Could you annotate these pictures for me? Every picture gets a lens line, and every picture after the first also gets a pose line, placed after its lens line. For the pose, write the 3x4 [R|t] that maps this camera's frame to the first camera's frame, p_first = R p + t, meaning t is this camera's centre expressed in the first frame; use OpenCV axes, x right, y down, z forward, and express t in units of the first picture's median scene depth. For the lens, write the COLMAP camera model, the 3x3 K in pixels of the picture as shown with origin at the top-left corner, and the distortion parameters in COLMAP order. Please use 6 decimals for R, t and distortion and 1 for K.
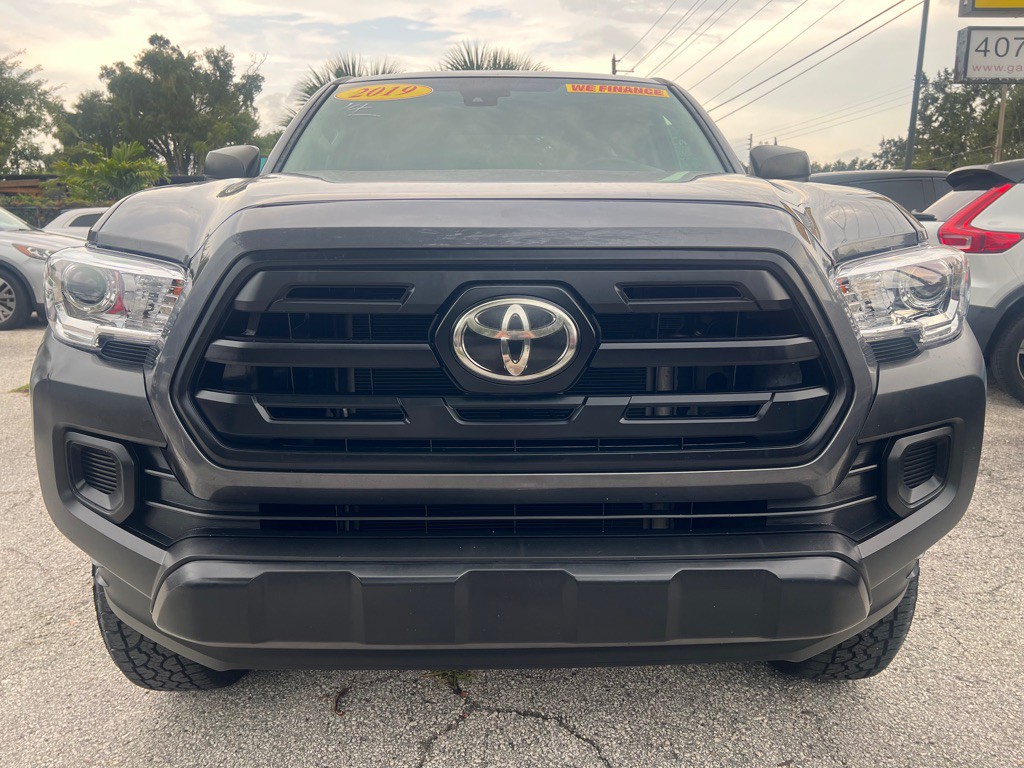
lens RADIAL K [[776.8, 0, 512.0], [0, 776.8, 384.0], [0, 0, 1]] dist [0.009704, -0.010387]
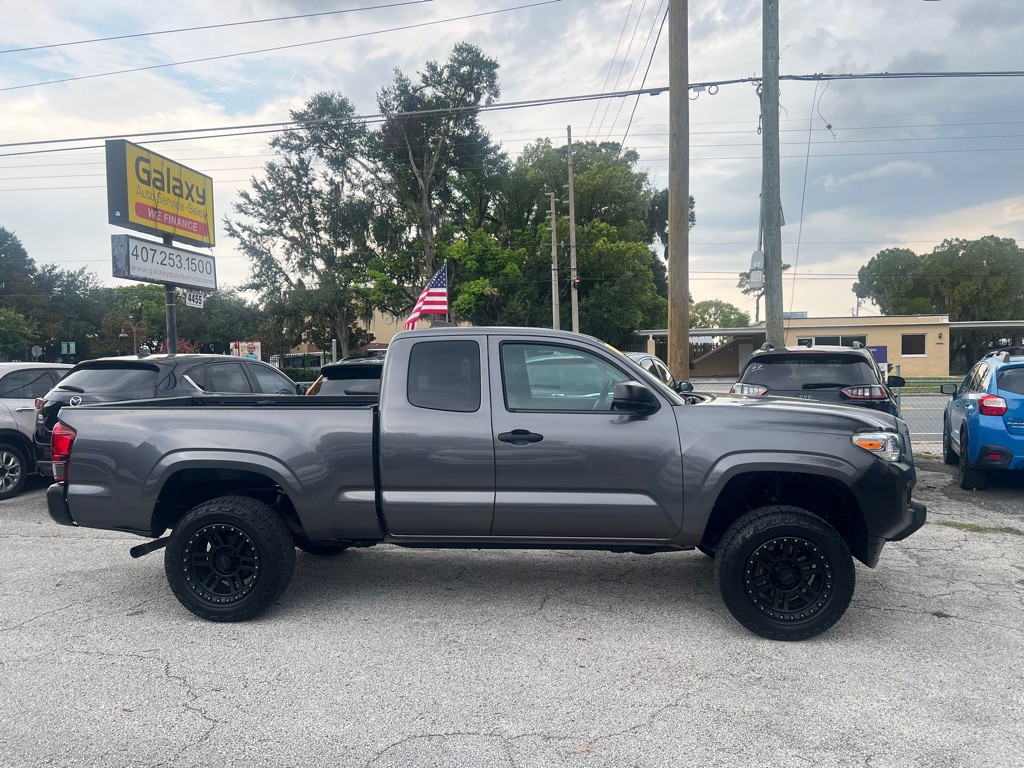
lens RADIAL K [[776.8, 0, 512.0], [0, 776.8, 384.0], [0, 0, 1]] dist [0.009704, -0.010387]
pose [[0.095169, -0.025039, 0.995146, -0.584677], [0.204817, 0.978787, 0.005040, -0.105205], [-0.974163, 0.203343, 0.098279, 0.323658]]
